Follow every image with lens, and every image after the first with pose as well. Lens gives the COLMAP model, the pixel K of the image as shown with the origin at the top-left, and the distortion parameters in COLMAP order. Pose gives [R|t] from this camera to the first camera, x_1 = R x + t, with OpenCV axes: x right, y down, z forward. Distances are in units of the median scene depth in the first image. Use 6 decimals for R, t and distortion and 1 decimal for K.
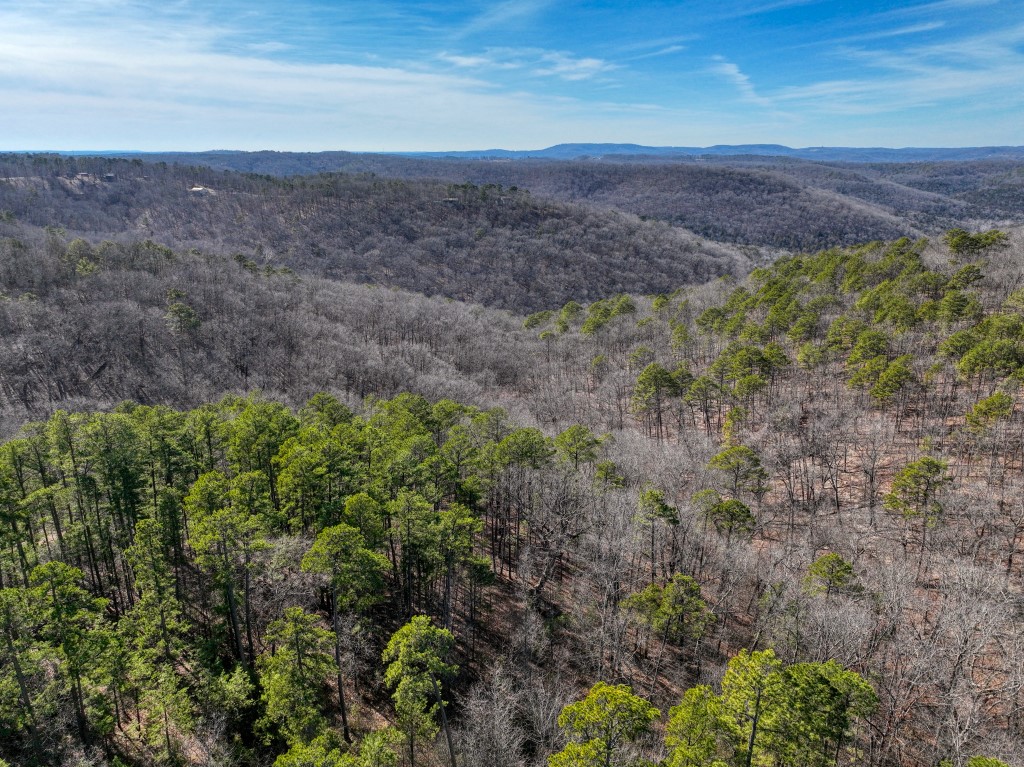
lens RADIAL K [[717.8, 0, 511.9], [0, 717.8, 383.6], [0, 0, 1]] dist [0.009199, 0.007535]
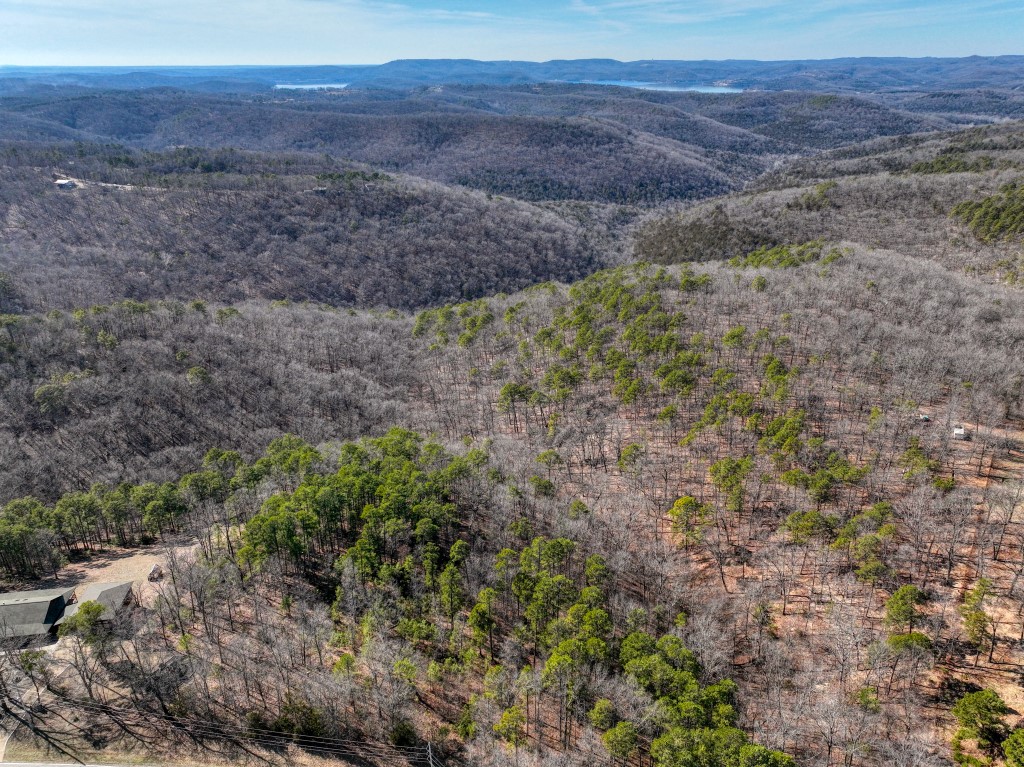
lens RADIAL K [[717.8, 0, 511.6], [0, 717.8, 383.6], [0, 0, 1]] dist [0.009199, 0.007535]
pose [[0.977739, -0.090310, 0.189394, -0.024542], [0.069531, 0.991086, 0.113639, -0.046293], [-0.197969, -0.097941, 0.975303, -0.136422]]
